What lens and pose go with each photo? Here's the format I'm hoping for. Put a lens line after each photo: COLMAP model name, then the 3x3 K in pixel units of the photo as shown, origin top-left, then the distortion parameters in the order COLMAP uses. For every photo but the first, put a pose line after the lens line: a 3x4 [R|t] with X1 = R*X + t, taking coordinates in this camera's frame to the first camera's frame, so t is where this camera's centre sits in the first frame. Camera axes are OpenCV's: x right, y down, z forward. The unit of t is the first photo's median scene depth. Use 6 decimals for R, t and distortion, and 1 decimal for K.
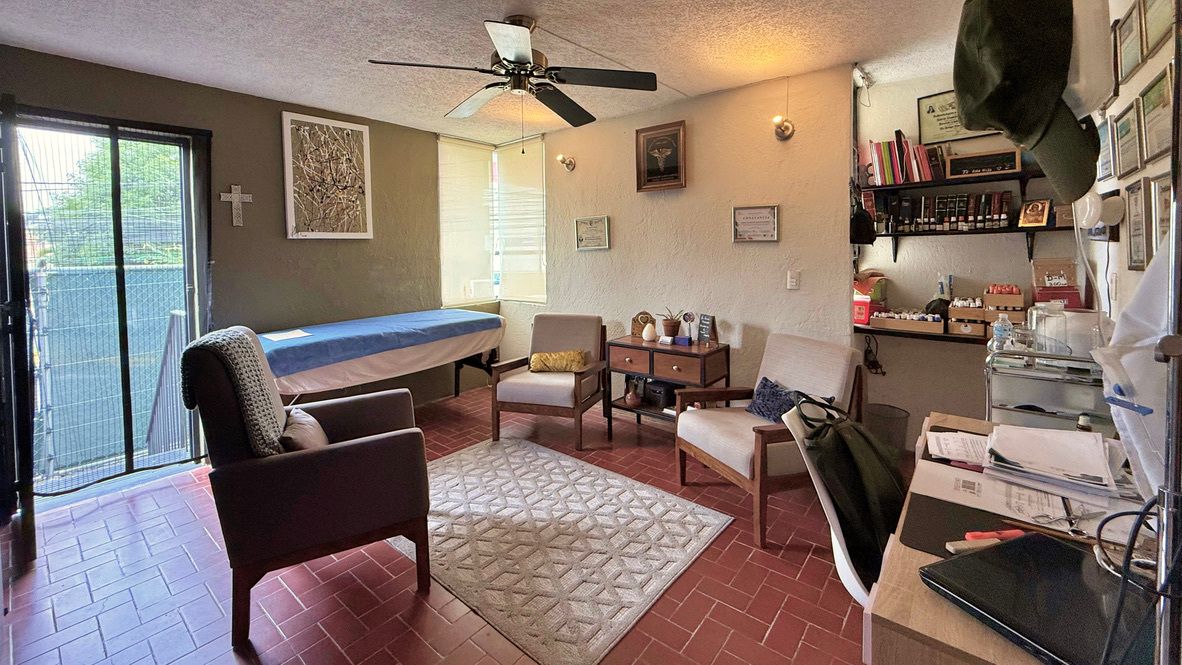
lens RADIAL K [[476.4, 0, 590.9], [0, 476.4, 261.8], [0, 0, 1]] dist [-0.006244, 0.000188]
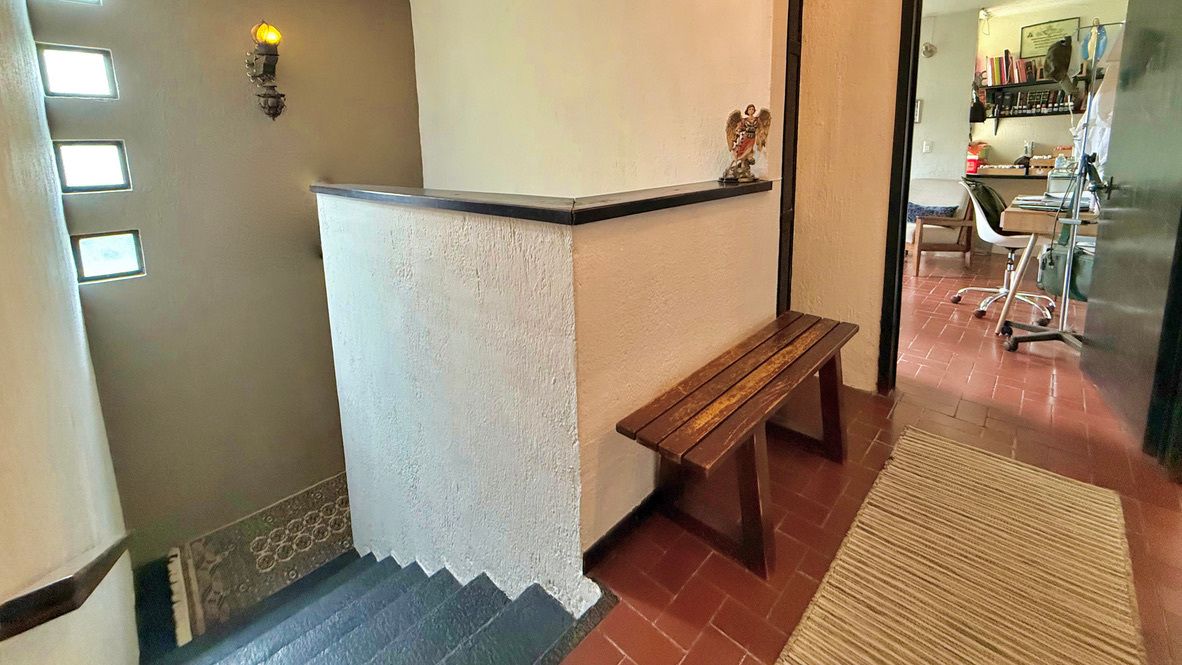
lens RADIAL K [[476.4, 0, 589.5], [0, 476.4, 222.2], [0, 0, 1]] dist [-0.006244, 0.000188]
pose [[0.995542, 0.004619, -0.094211, -0.601114], [0.006804, 0.992683, 0.120562, 0.096161], [0.094079, -0.120665, 0.988225, -0.780328]]
